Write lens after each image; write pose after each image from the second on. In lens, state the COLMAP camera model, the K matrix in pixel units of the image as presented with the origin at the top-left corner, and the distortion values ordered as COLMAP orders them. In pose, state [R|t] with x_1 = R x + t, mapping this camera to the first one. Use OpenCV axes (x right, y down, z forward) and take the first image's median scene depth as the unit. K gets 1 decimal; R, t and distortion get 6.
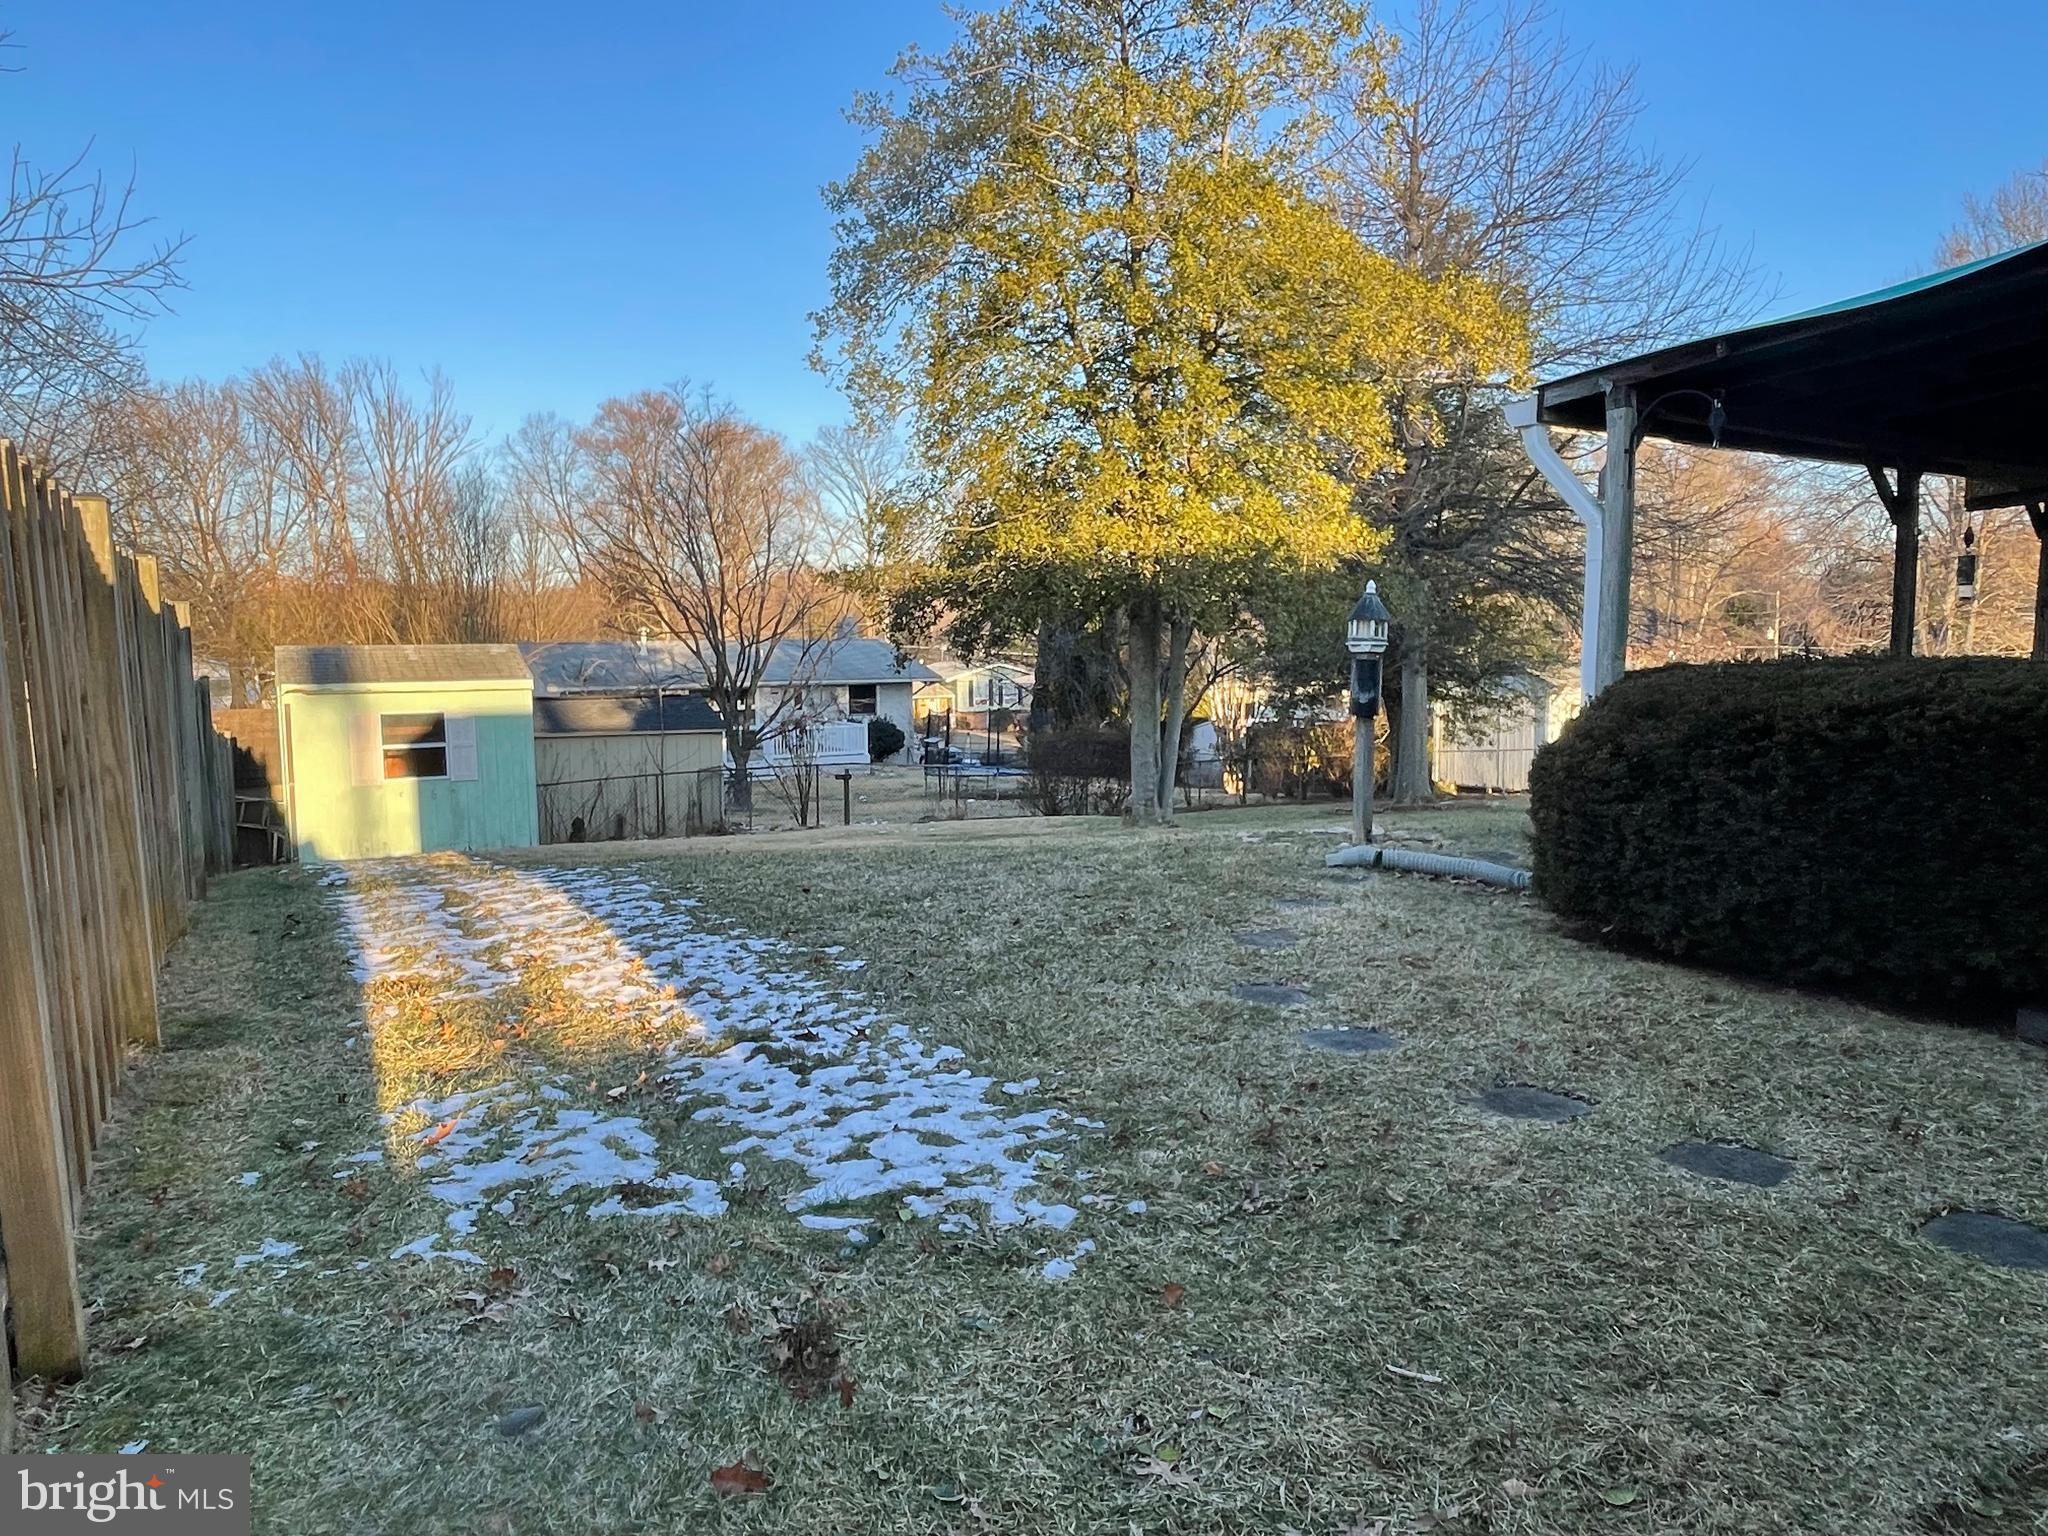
lens RADIAL K [[1315.2, 0, 1011.0], [0, 1315.2, 772.1], [0, 0, 1]] dist [0.000480, -0.027540]
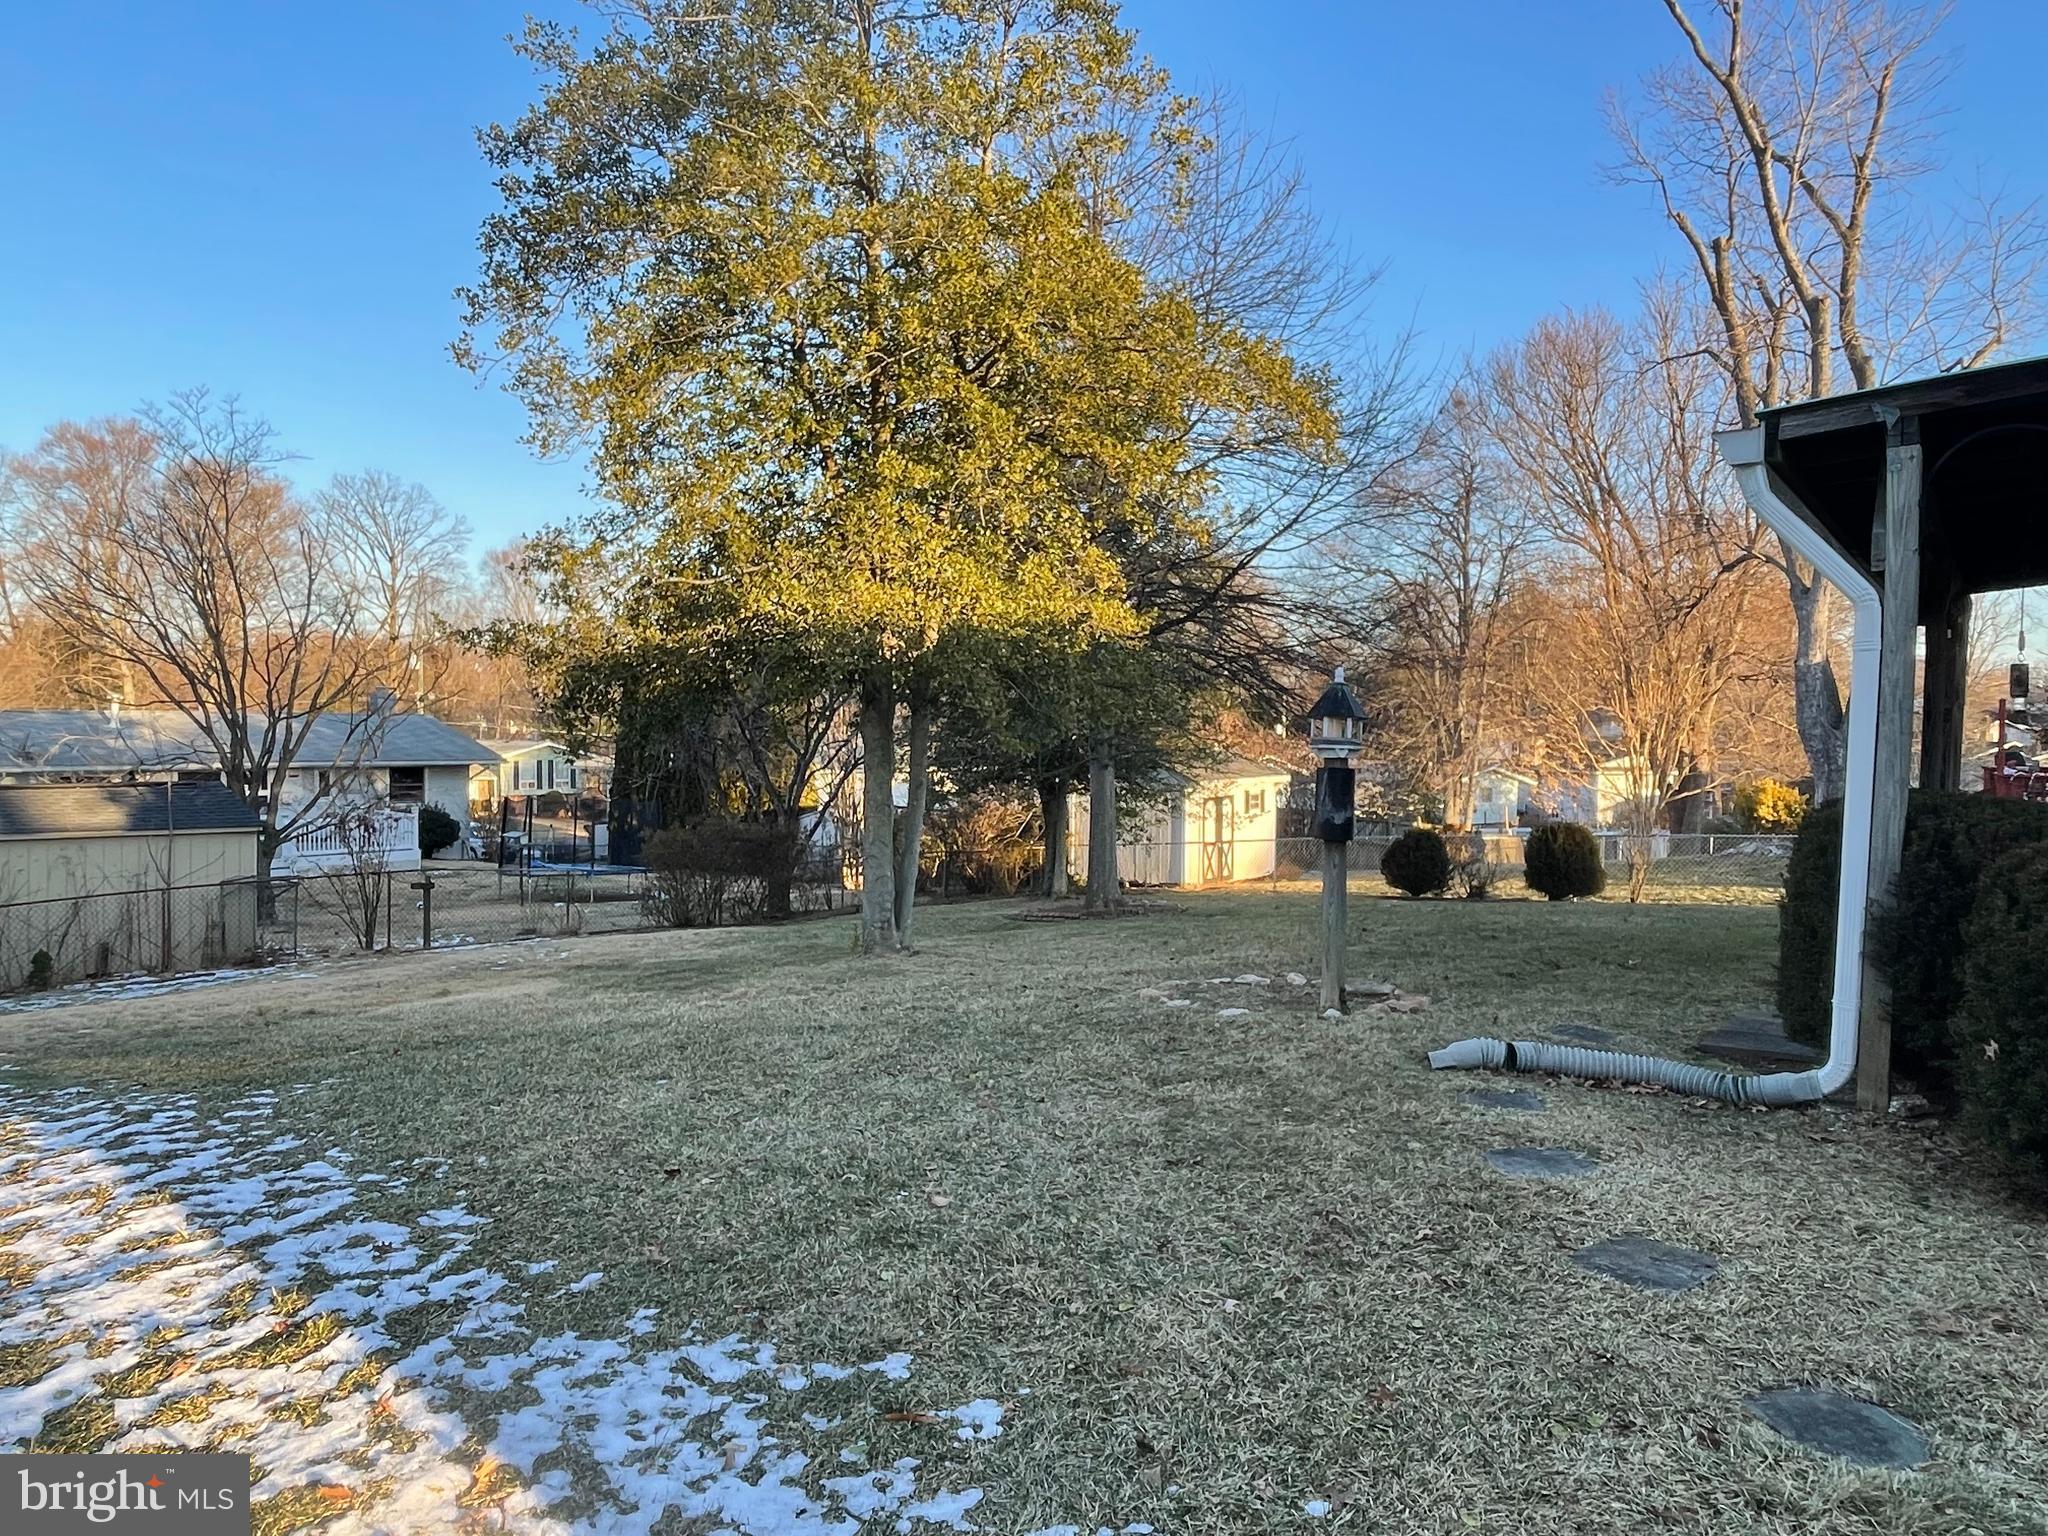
lens RADIAL K [[1299.1, 0, 960.0], [0, 1299.1, 764.9], [0, 0, 1]] dist [-0.006099, 0.000488]
pose [[0.946882, 0.009332, 0.321445, -0.128738], [0.011740, 0.997909, -0.063554, -0.028616], [-0.321366, 0.063952, 0.944793, 0.244097]]
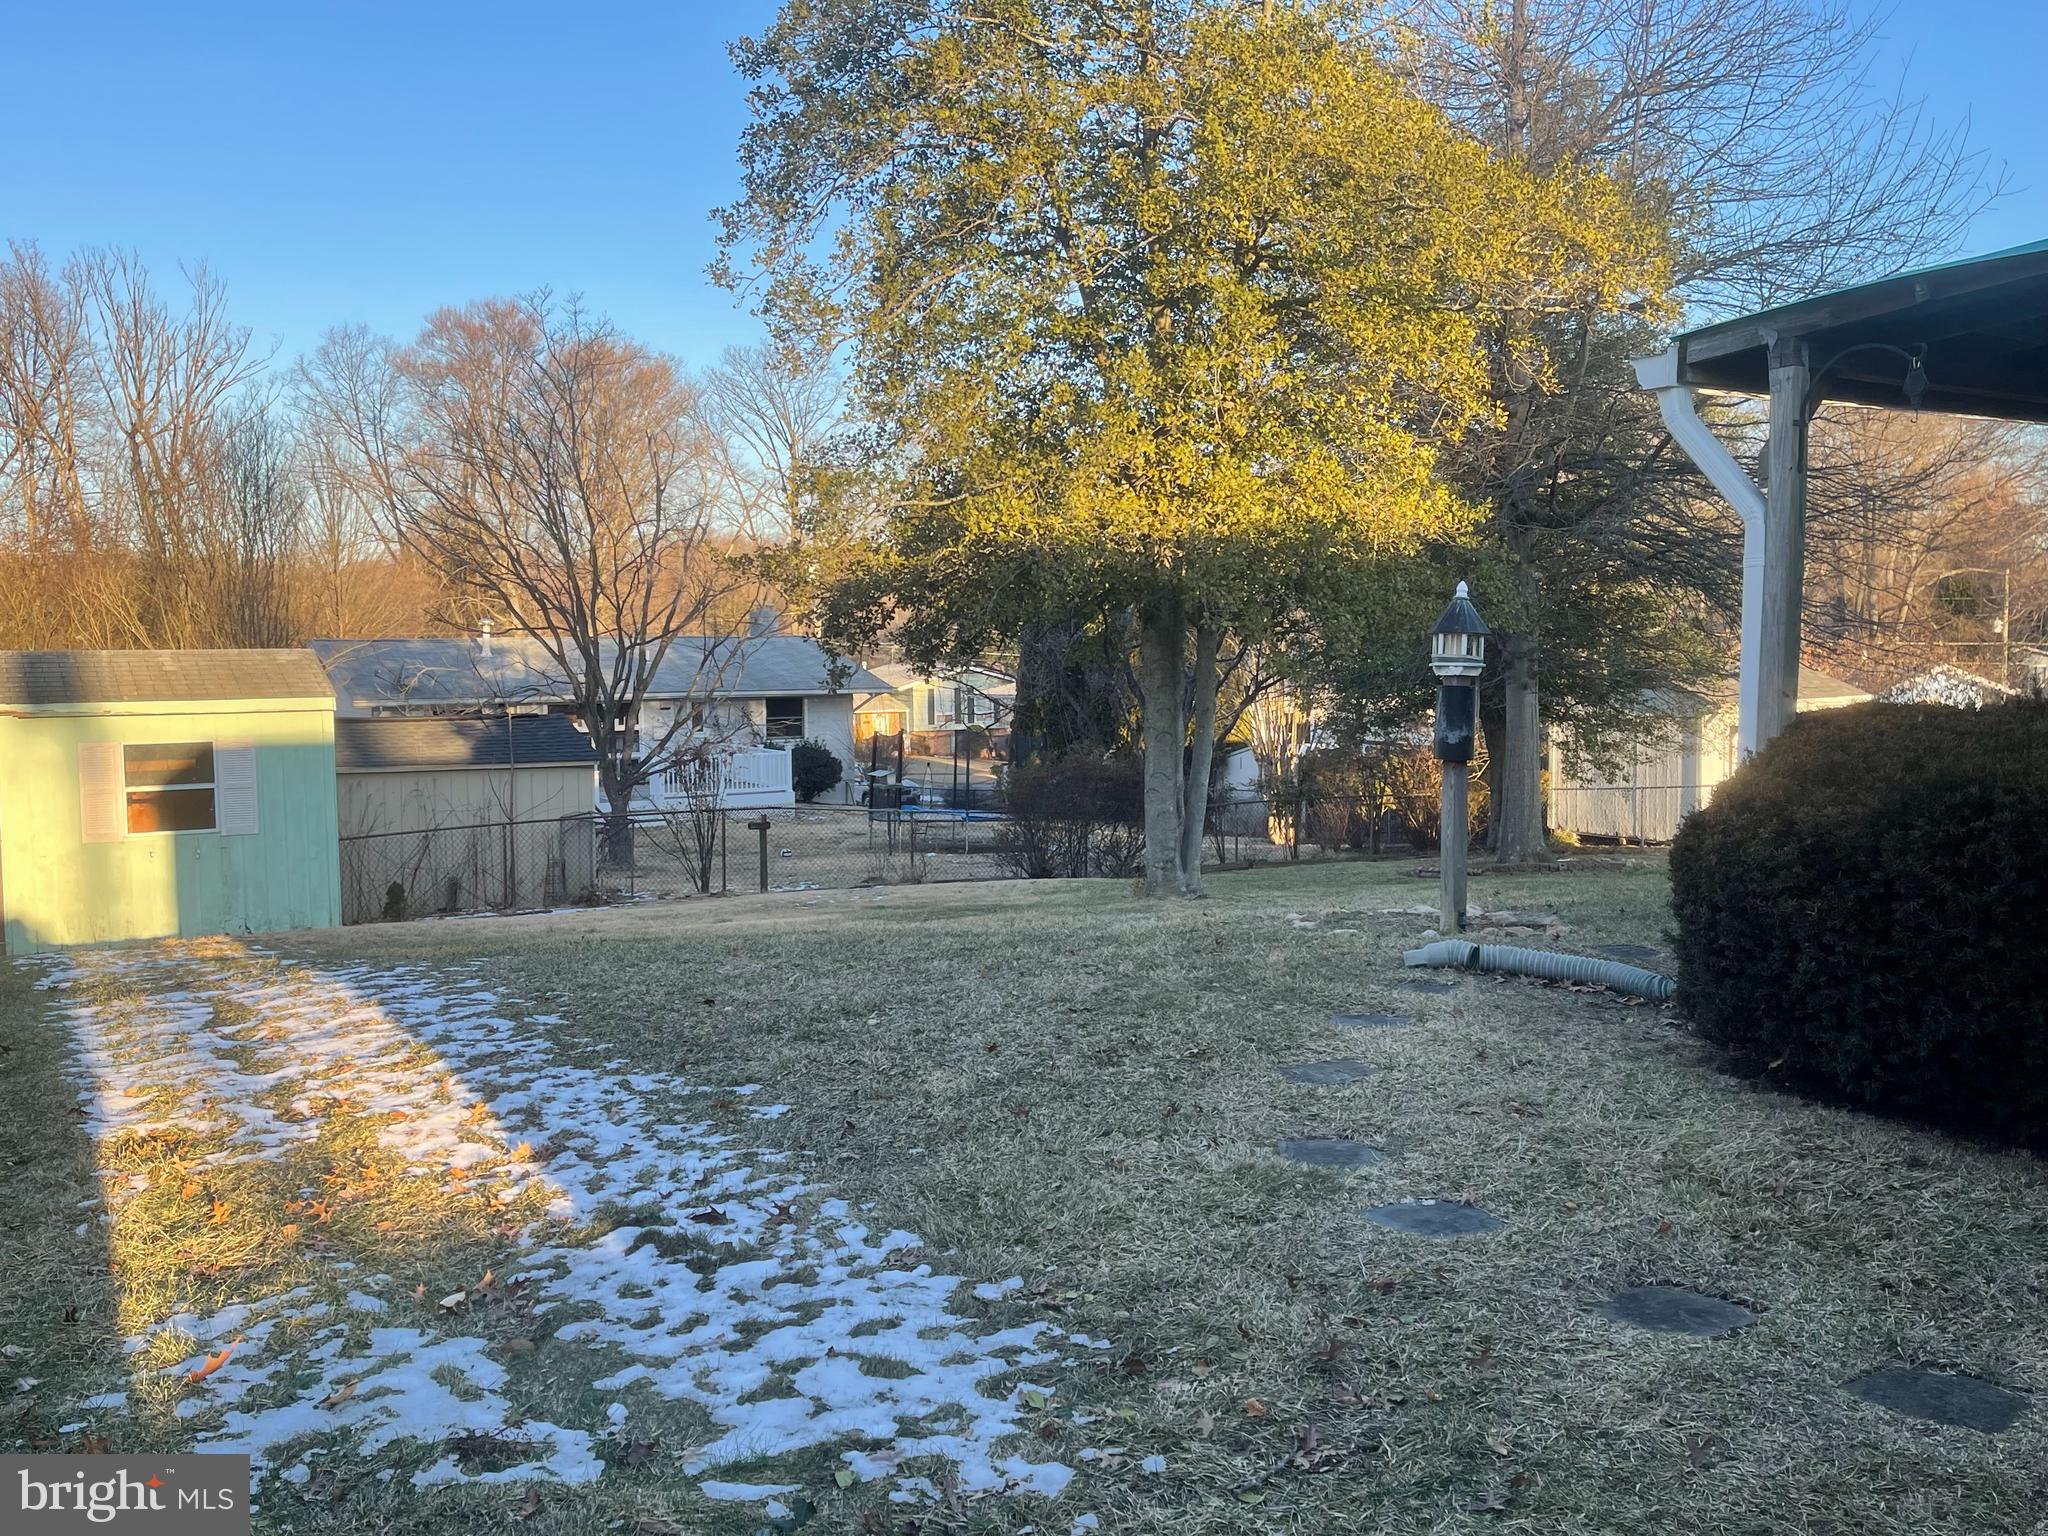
lens RADIAL K [[1770.9, 0, 1029.0], [0, 1770.9, 765.3], [0, 0, 1]] dist [0.015489, 0.002507]
pose [[0.999680, -0.000961, 0.025262, -0.000110], [0.001566, 0.999712, -0.023942, -0.011367], [-0.025232, 0.023974, 0.999394, -0.004904]]
